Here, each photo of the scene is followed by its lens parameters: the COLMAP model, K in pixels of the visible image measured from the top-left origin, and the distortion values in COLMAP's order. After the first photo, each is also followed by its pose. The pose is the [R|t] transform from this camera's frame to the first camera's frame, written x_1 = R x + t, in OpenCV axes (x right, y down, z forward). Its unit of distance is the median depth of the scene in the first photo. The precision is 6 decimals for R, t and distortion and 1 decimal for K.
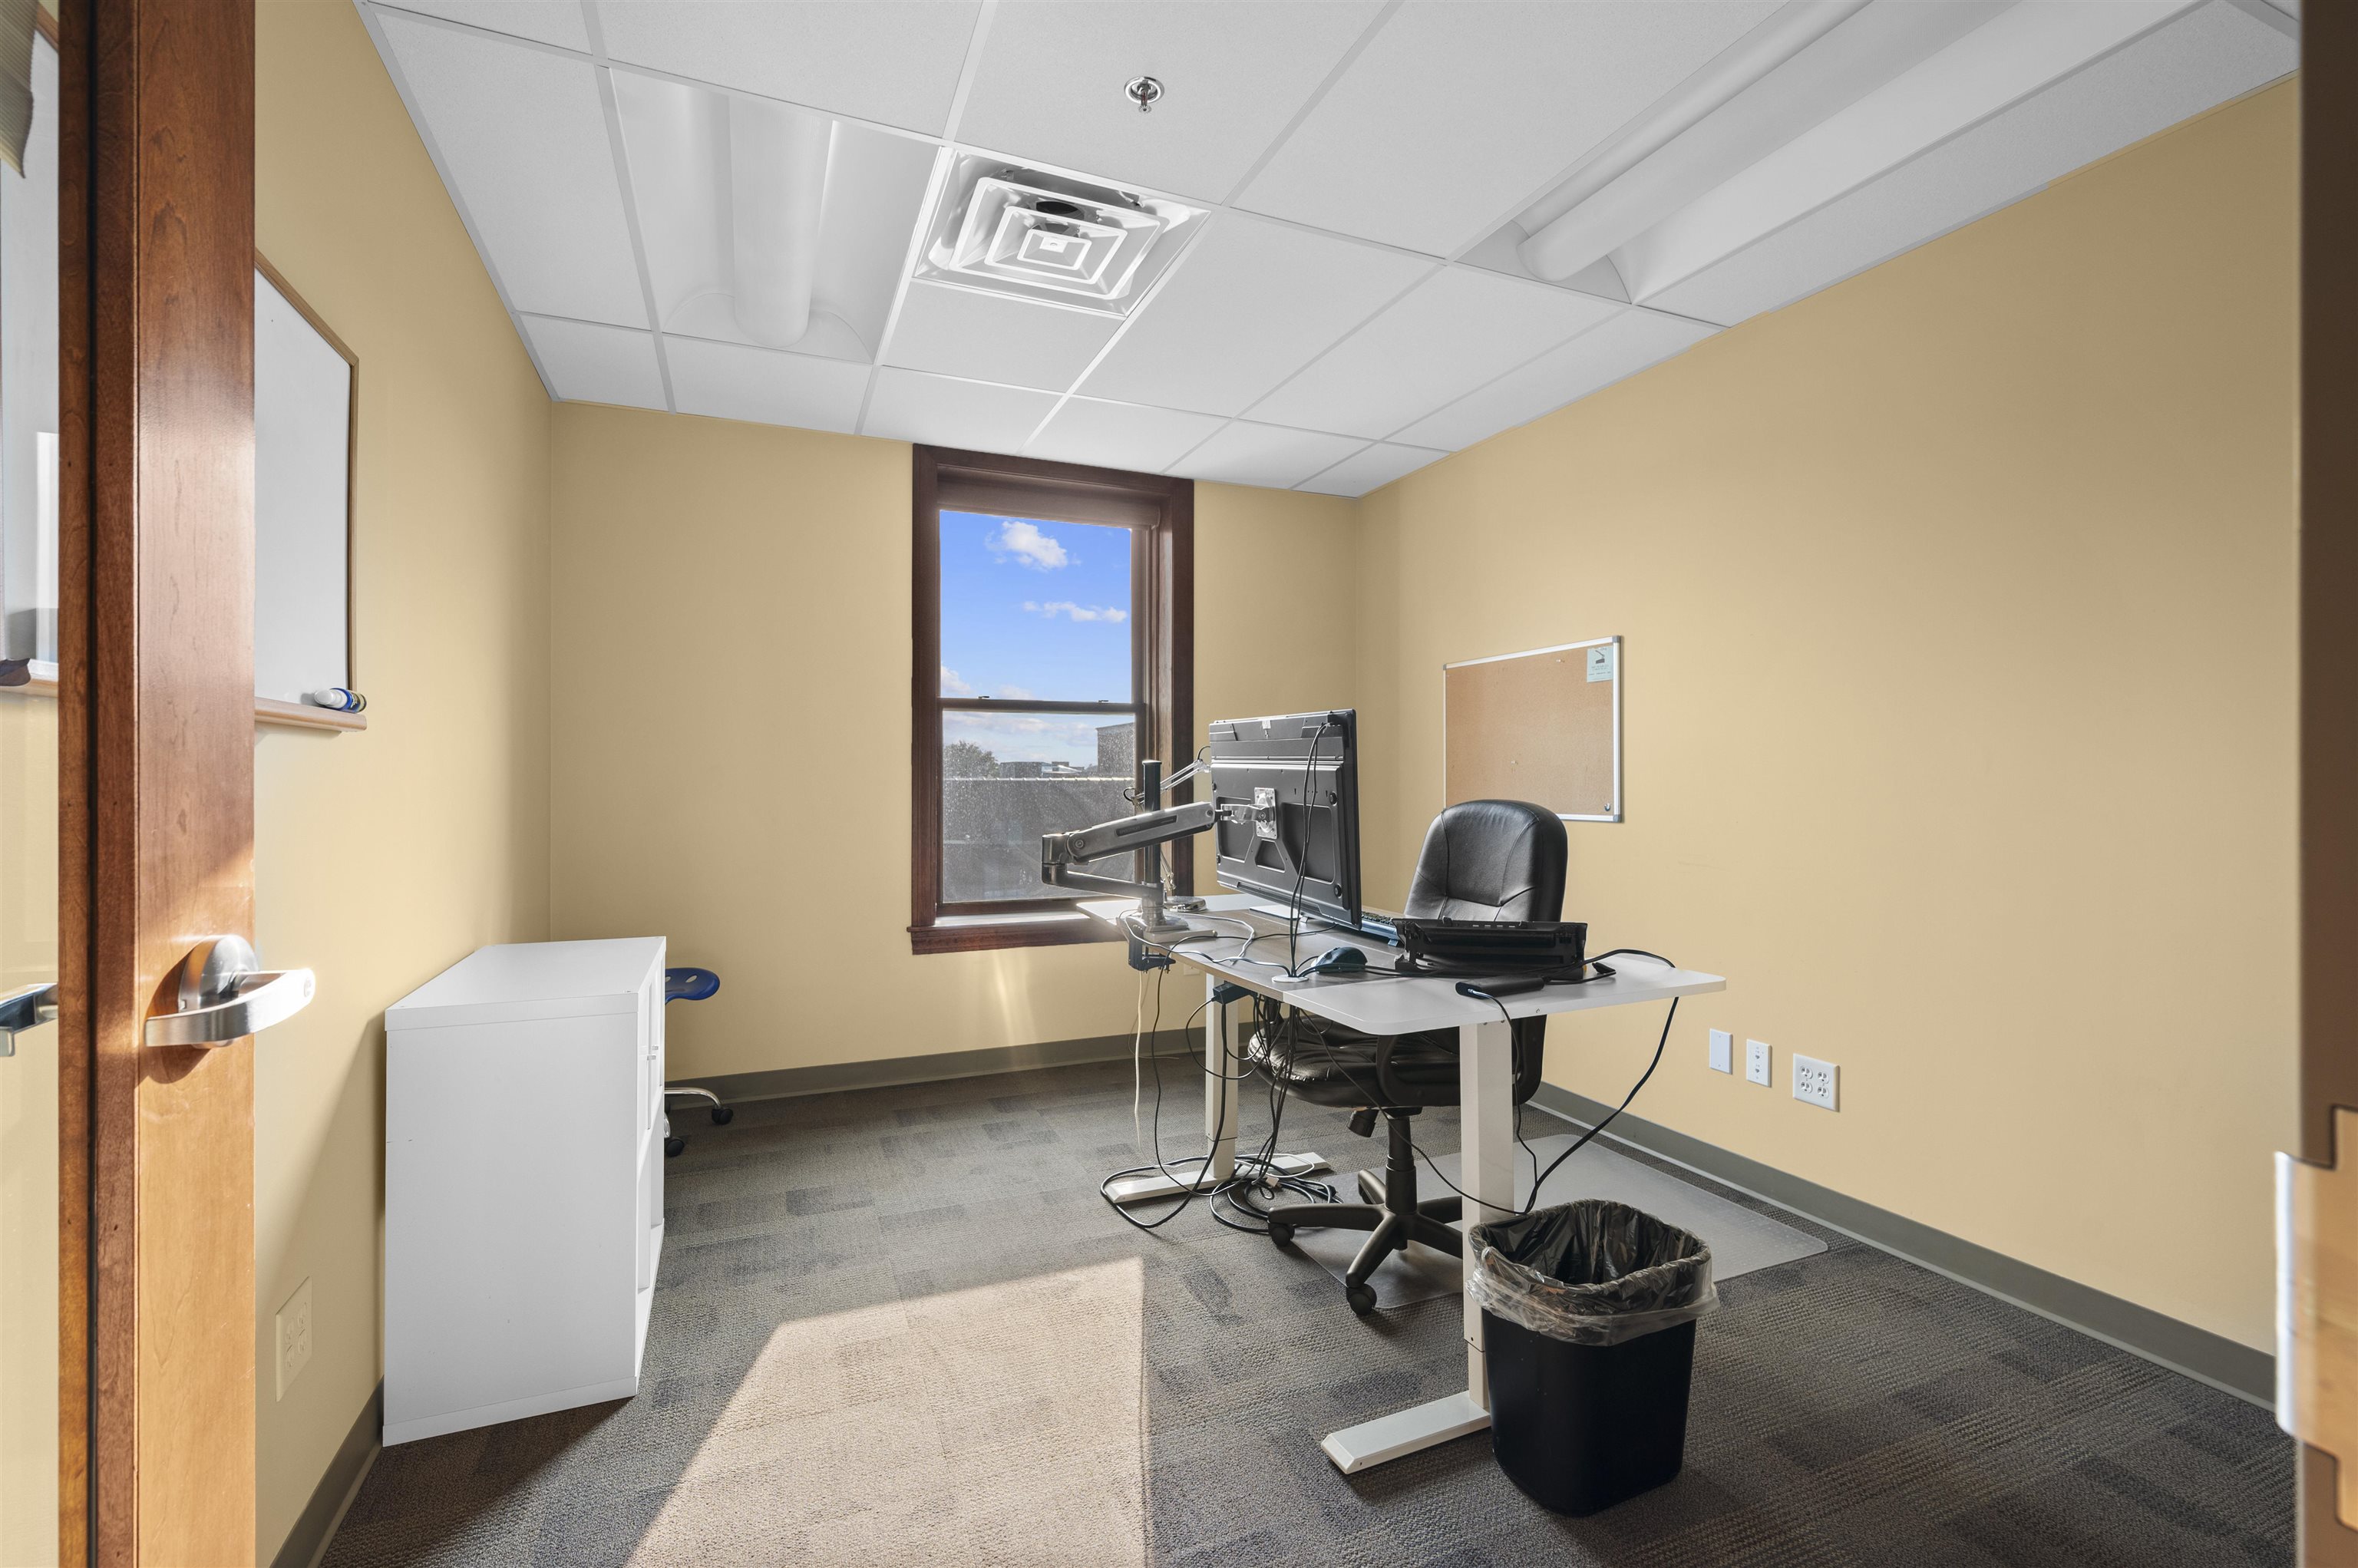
lens RADIAL K [[1022.2, 0, 1195.1], [0, 1022.2, 779.7], [0, 0, 1]] dist [-0.007264, -0.000099]
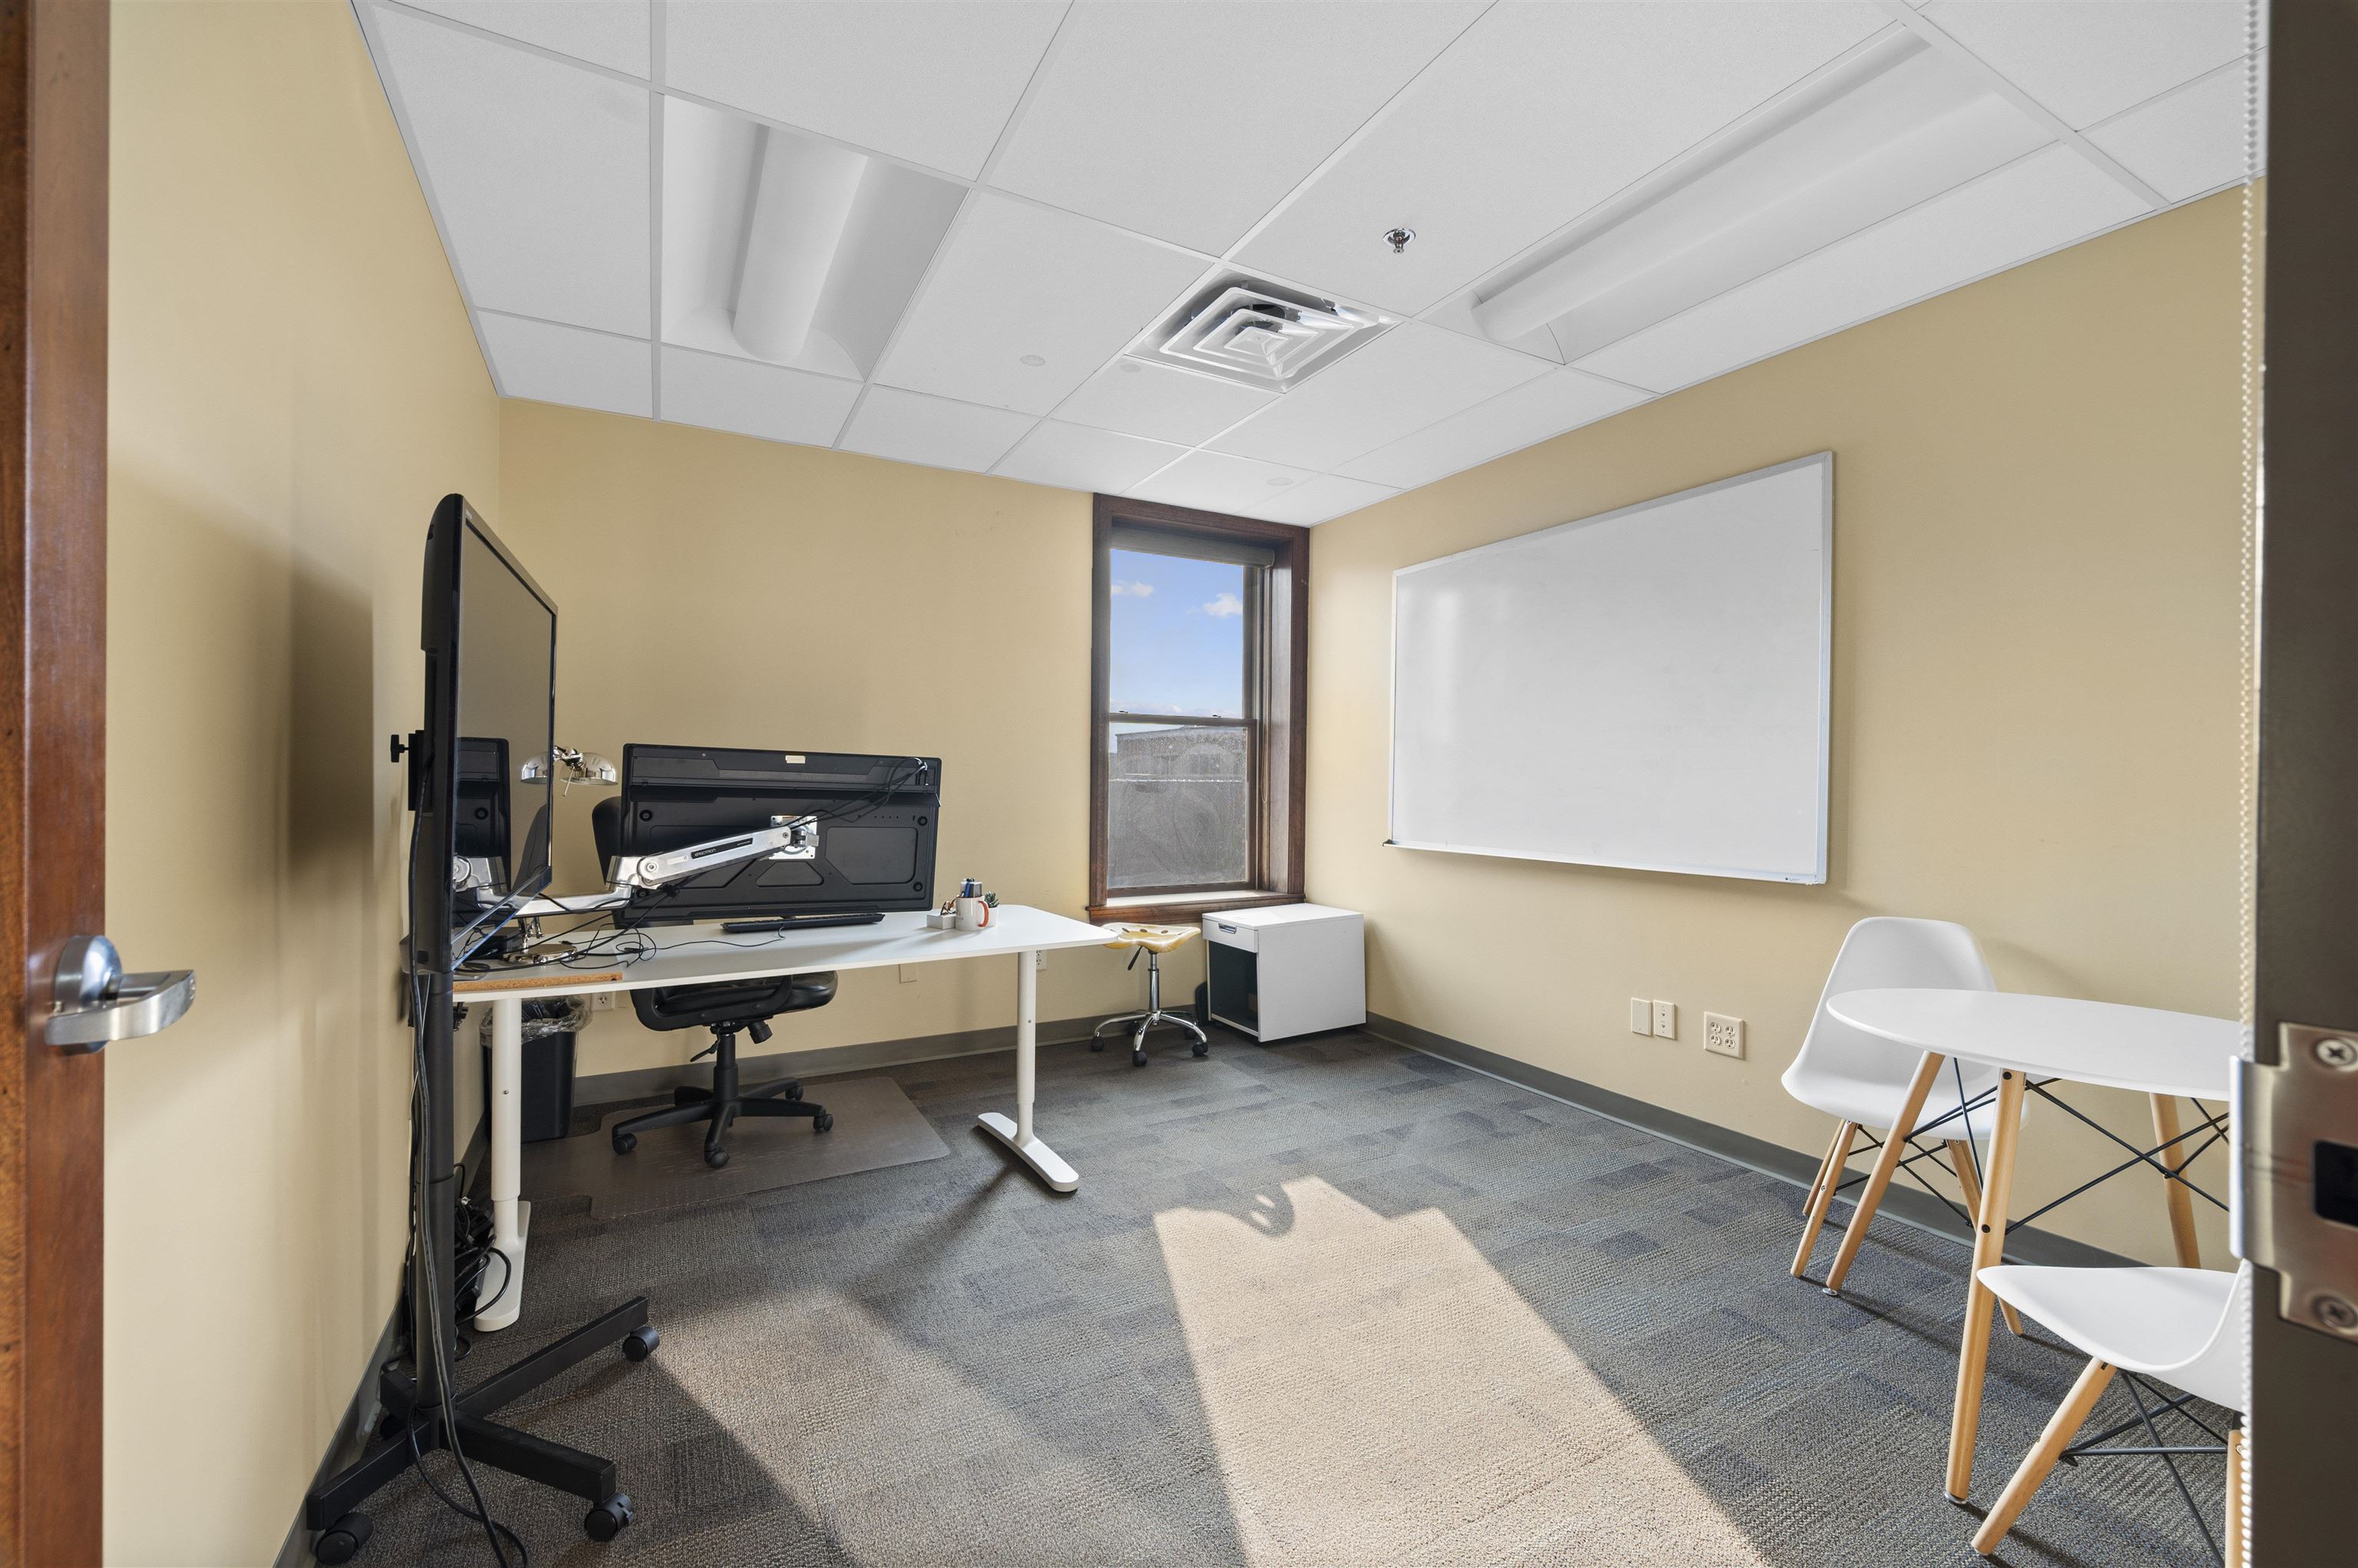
lens RADIAL K [[974.1, 0, 1185.8], [0, 974.1, 791.2], [0, 0, 1]] dist [0.000522, -0.000426]
pose [[0.993473, 0.001451, 0.114055, -0.259141], [-0.002972, 0.999909, 0.013164, -0.003716], [-0.114025, -0.013417, 0.993387, -0.101077]]
